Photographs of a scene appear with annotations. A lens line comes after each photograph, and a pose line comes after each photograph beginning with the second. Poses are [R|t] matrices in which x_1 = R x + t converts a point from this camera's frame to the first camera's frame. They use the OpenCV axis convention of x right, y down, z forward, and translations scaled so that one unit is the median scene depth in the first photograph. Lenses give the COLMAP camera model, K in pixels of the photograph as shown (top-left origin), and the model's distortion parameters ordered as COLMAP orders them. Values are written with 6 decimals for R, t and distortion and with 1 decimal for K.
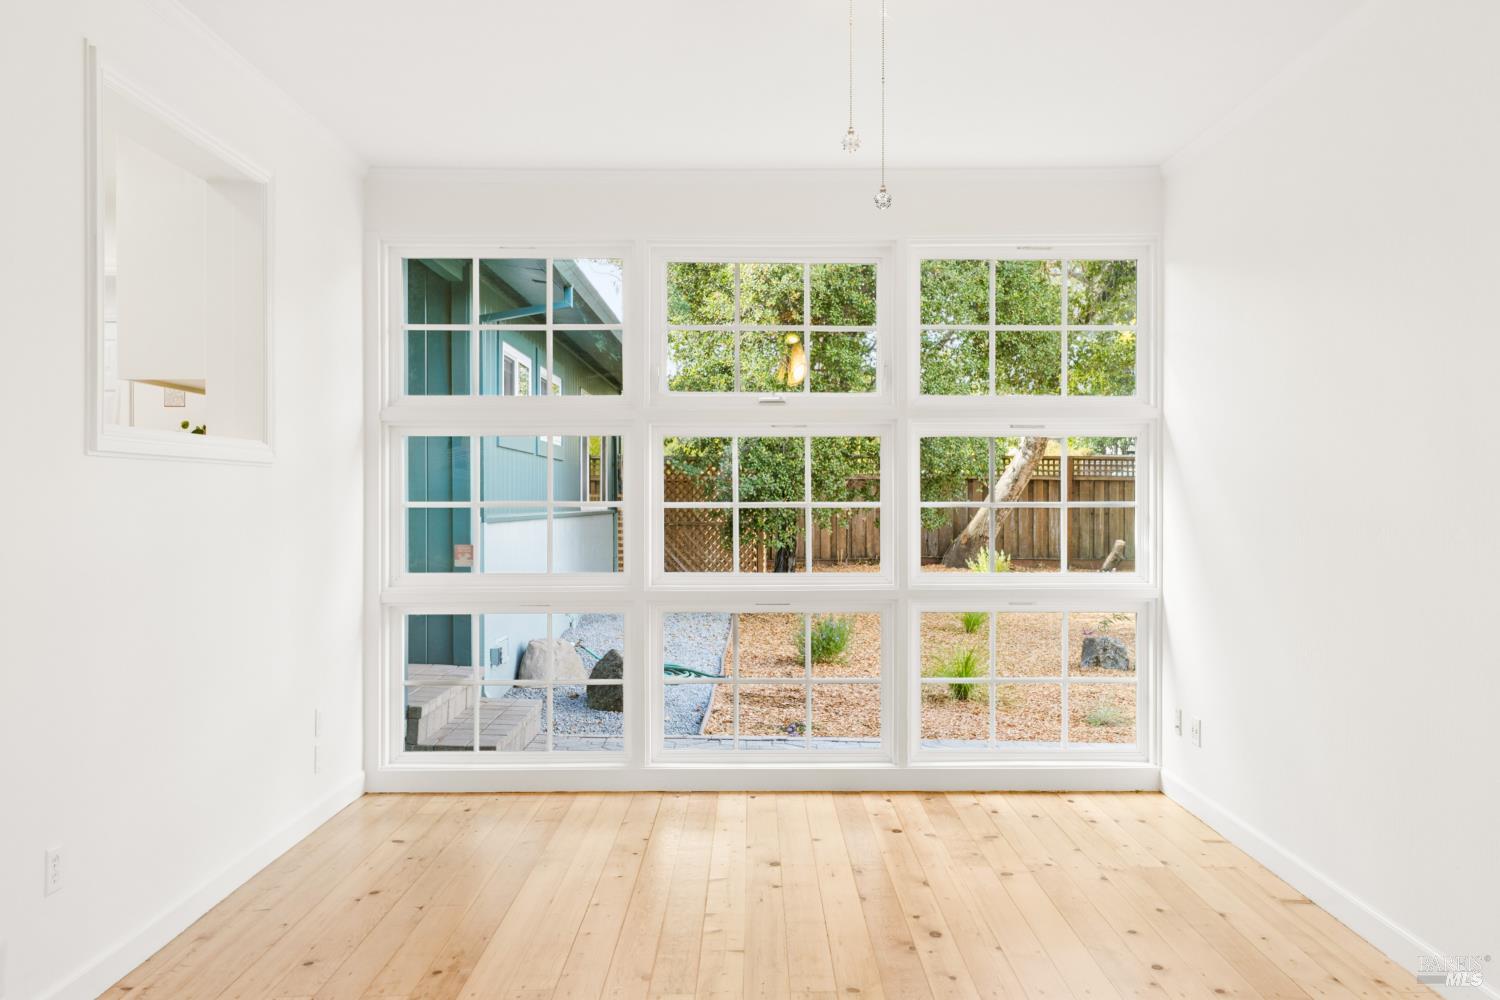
lens RADIAL K [[1345.8, 0, 764.3], [0, 1345.8, 497.7], [0, 0, 1]] dist [0.052188, -0.025781]
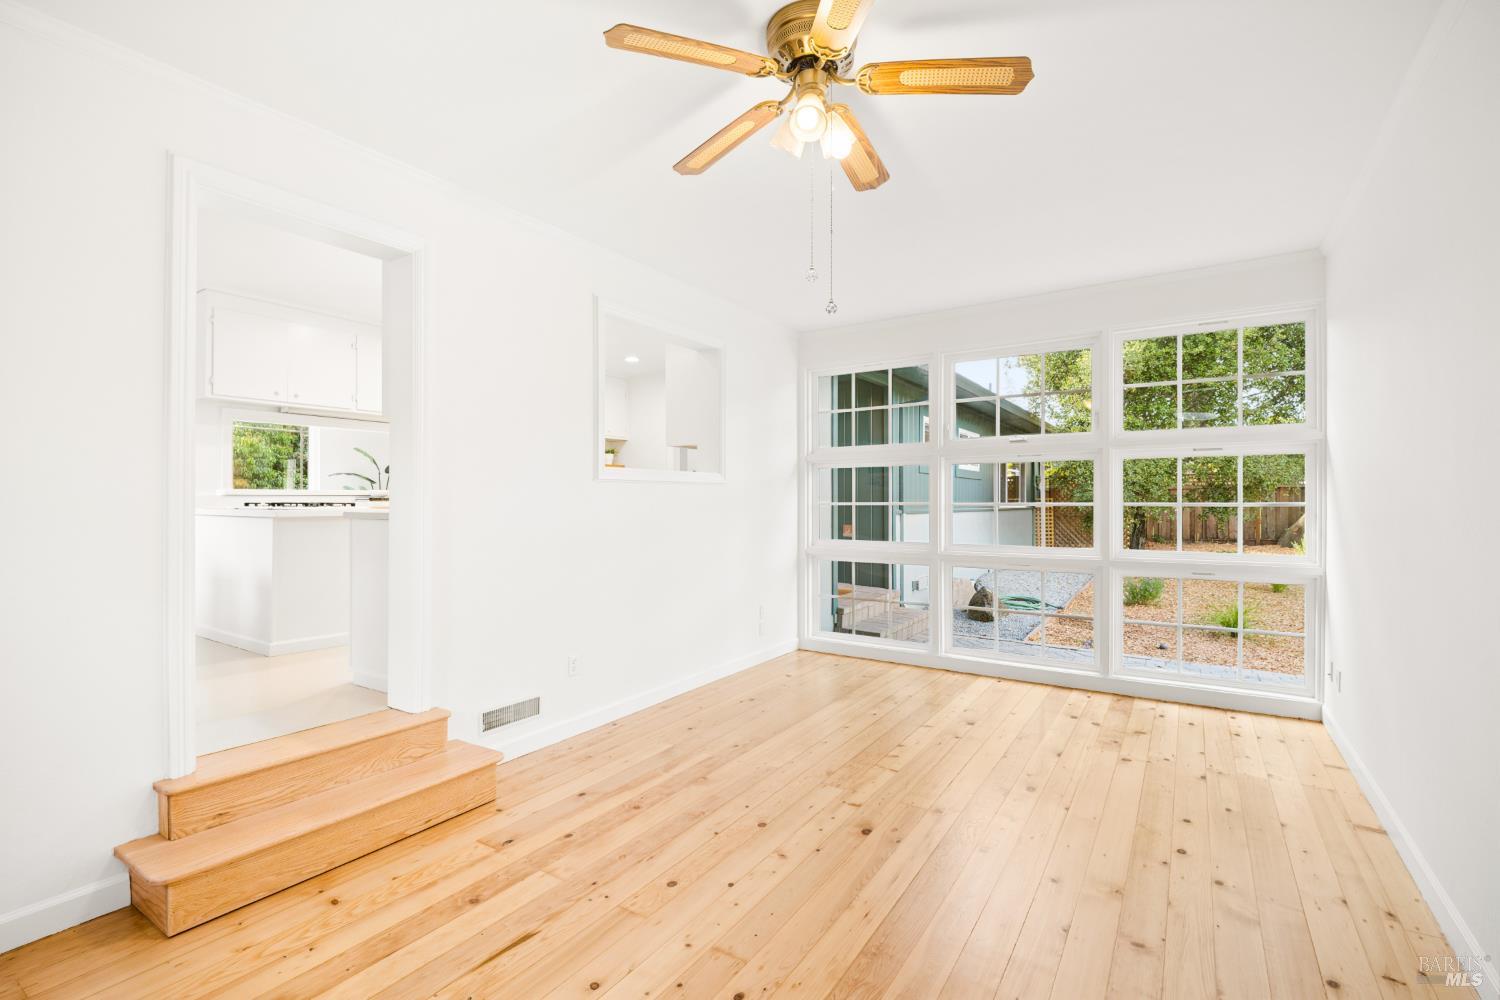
lens RADIAL K [[683.7, 0, 741.7], [0, 683.7, 501.2], [0, 0, 1]] dist [-0.000017, -0.002791]
pose [[0.823915, -0.000892, -0.566713, 0.199524], [0.001487, 0.999999, 0.000588, 0.000631], [0.566712, -0.001327, 0.823915, 0.129612]]
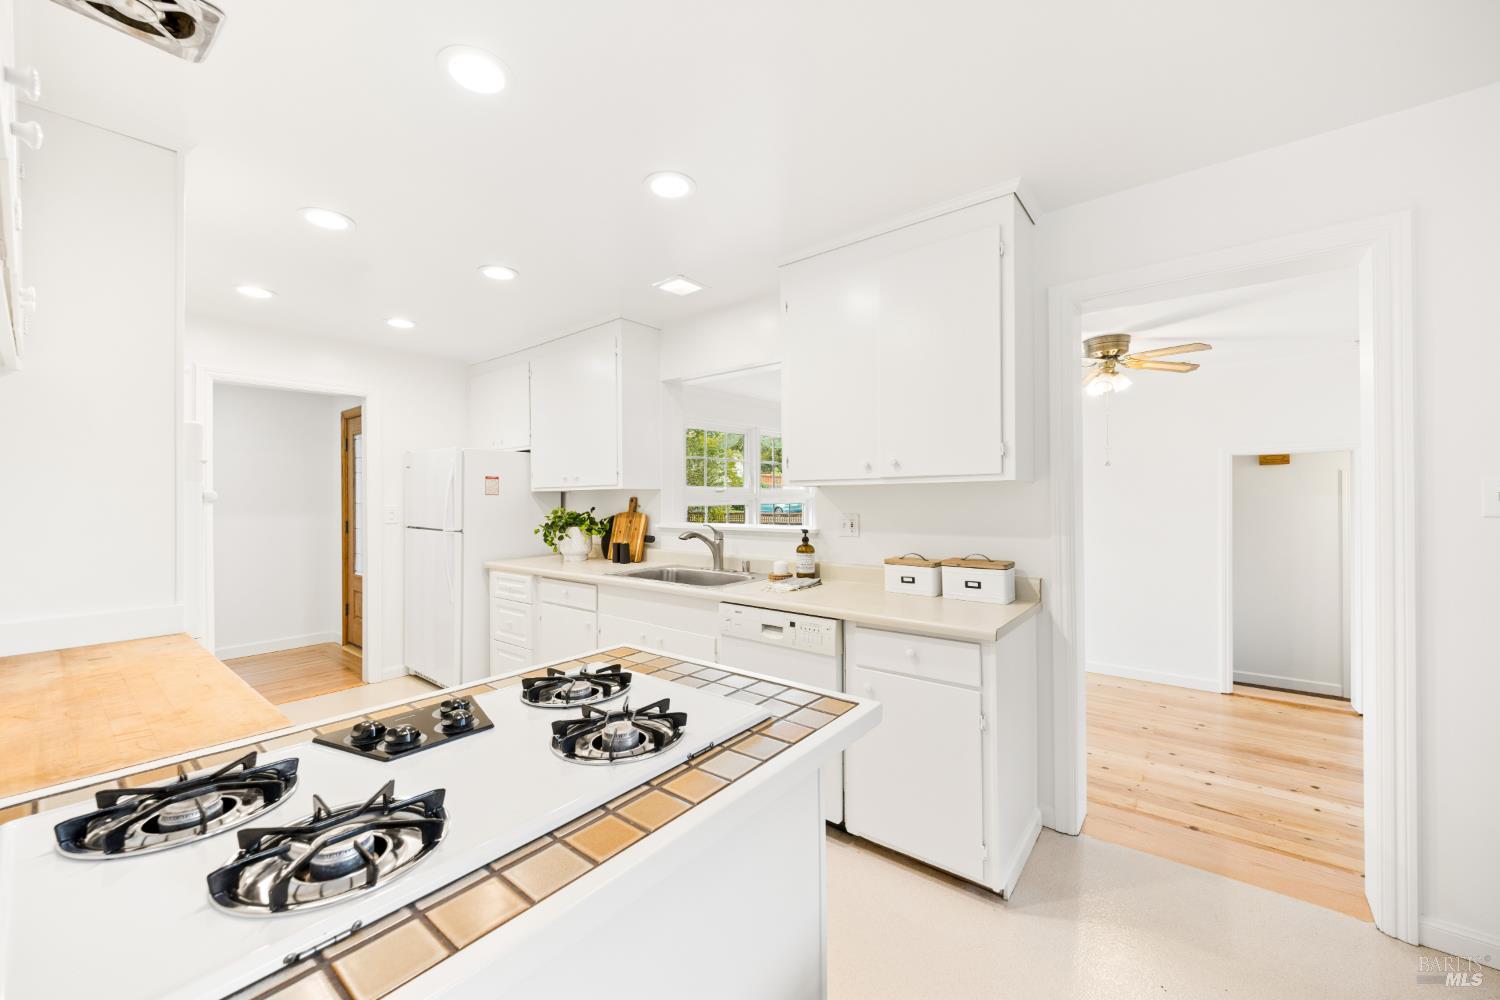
lens RADIAL K [[579.5, 0, 742.9], [0, 579.5, 499.1], [0, 0, 1]] dist [0.002687, -0.000026]
pose [[0.620408, -0.001558, 0.784278, -0.764402], [0.005023, 0.999985, -0.001986, -0.056662], [-0.784263, 0.005171, 0.620407, 0.352535]]
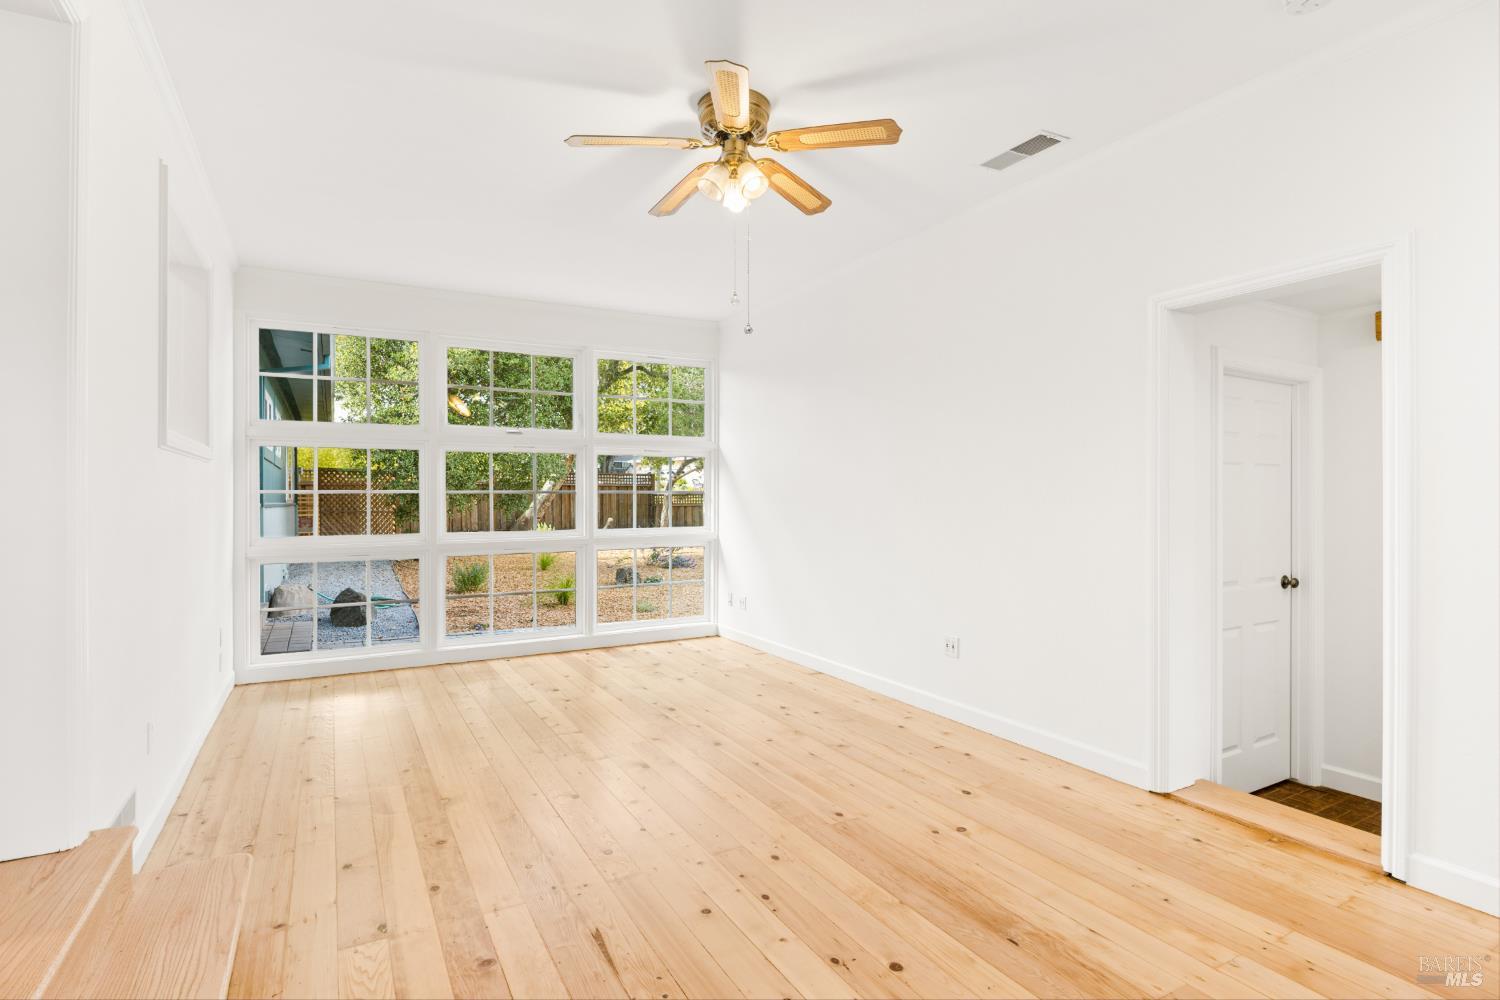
lens RADIAL K [[755.2, 0, 741.6], [0, 755.2, 499.0], [0, 0, 1]] dist [0.000530, 0.000277]
pose [[0.880475, -0.003481, 0.474079, -0.199951], [0.003562, 0.999993, 0.000726, 0.014726], [-0.474078, 0.001049, 0.880482, 0.003791]]
